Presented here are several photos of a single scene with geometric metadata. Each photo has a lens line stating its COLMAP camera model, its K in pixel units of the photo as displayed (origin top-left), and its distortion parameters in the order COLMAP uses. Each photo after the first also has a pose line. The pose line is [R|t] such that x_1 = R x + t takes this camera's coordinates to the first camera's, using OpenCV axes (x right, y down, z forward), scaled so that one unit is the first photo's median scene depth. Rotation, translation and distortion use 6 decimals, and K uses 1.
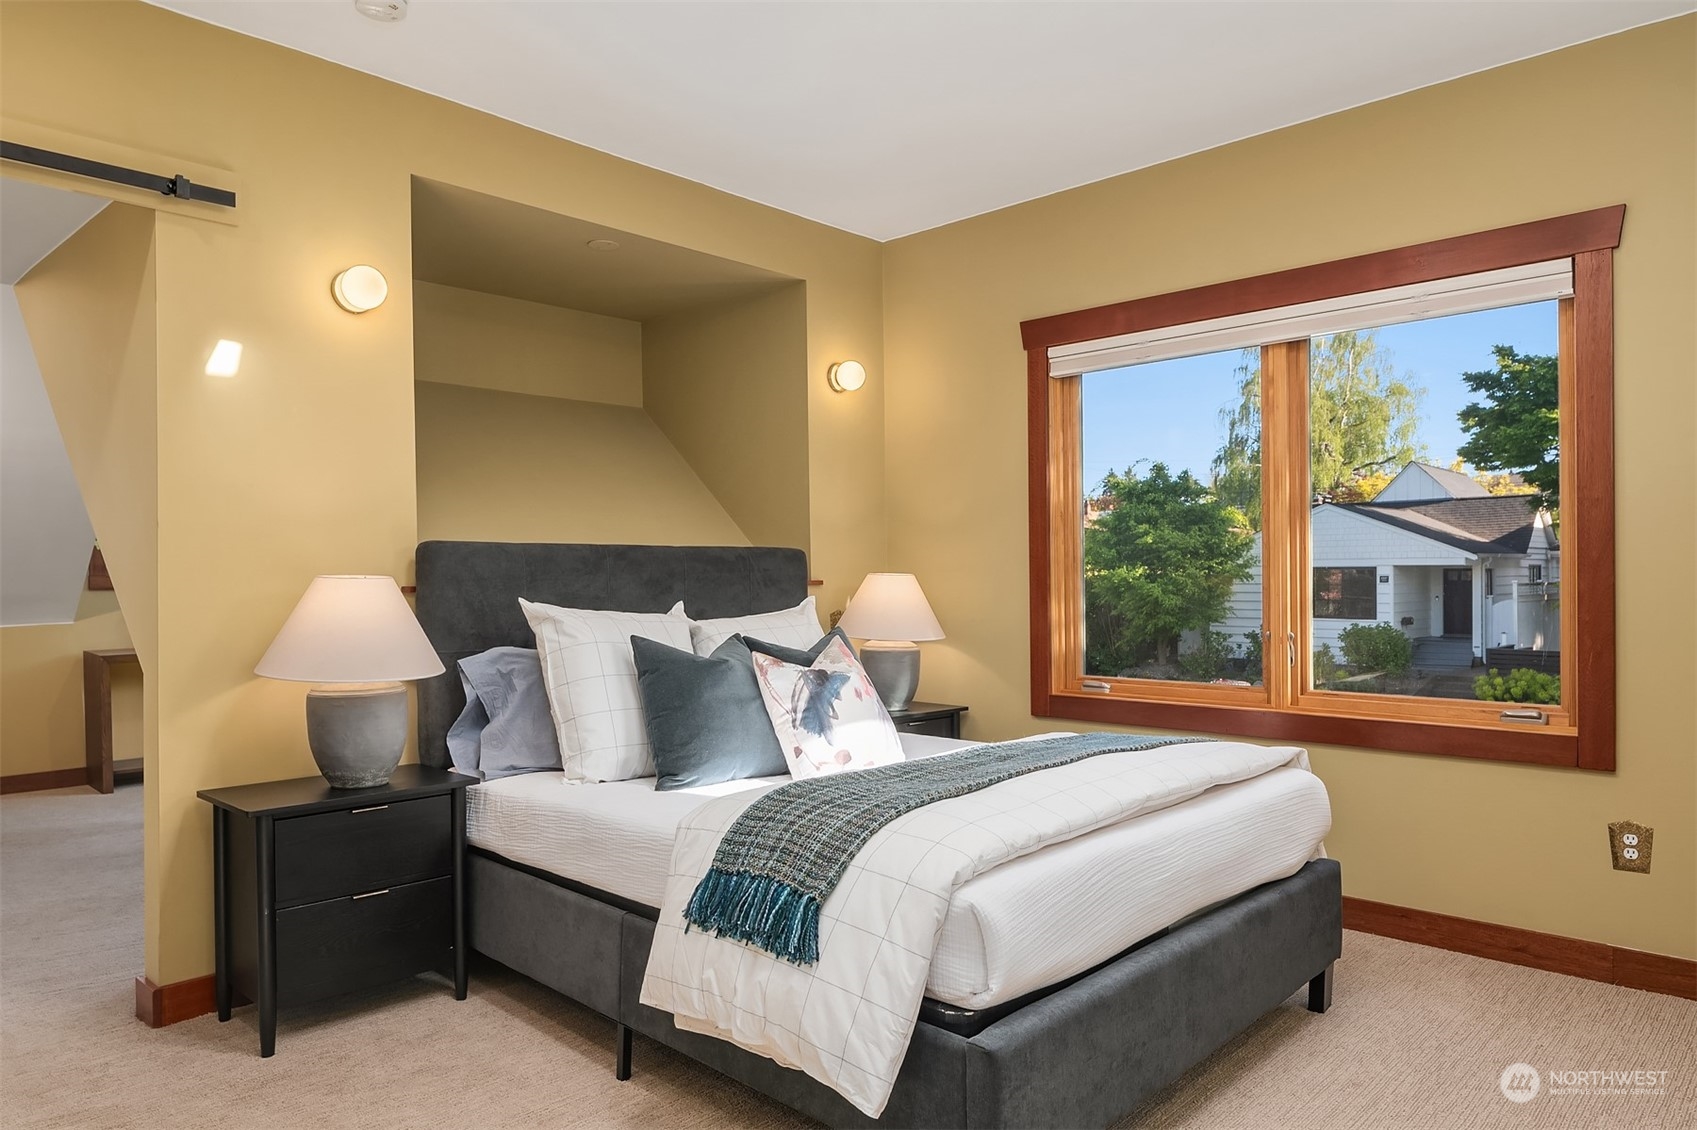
lens RADIAL K [[1121.7, 0, 848.9], [0, 1121.7, 574.2], [0, 0, 1]] dist [0.004669, 0.002426]
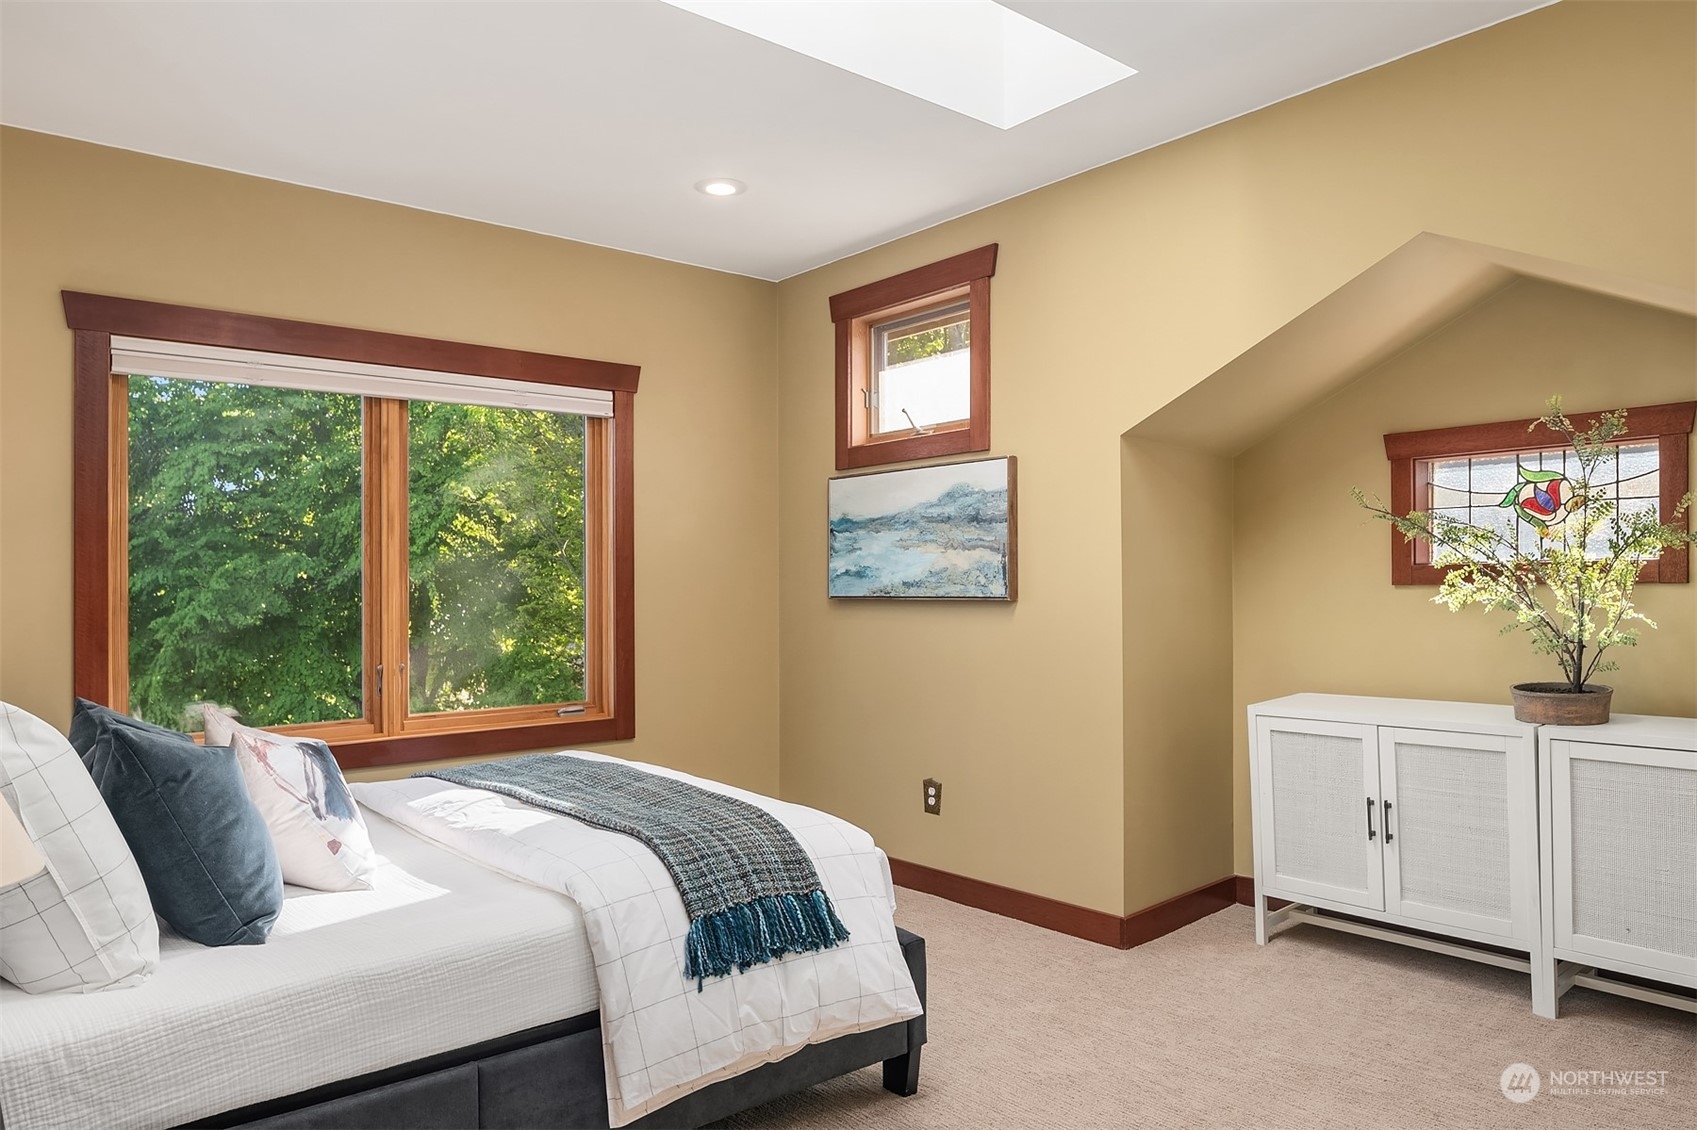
lens RADIAL K [[1121.7, 0, 848.9], [0, 1121.7, 574.2], [0, 0, 1]] dist [0.004669, 0.002426]
pose [[0.107894, 0.016147, 0.994031, -0.898847], [0.010231, 0.999797, -0.017352, -0.017674], [-0.994110, 0.012042, 0.107706, 0.624571]]
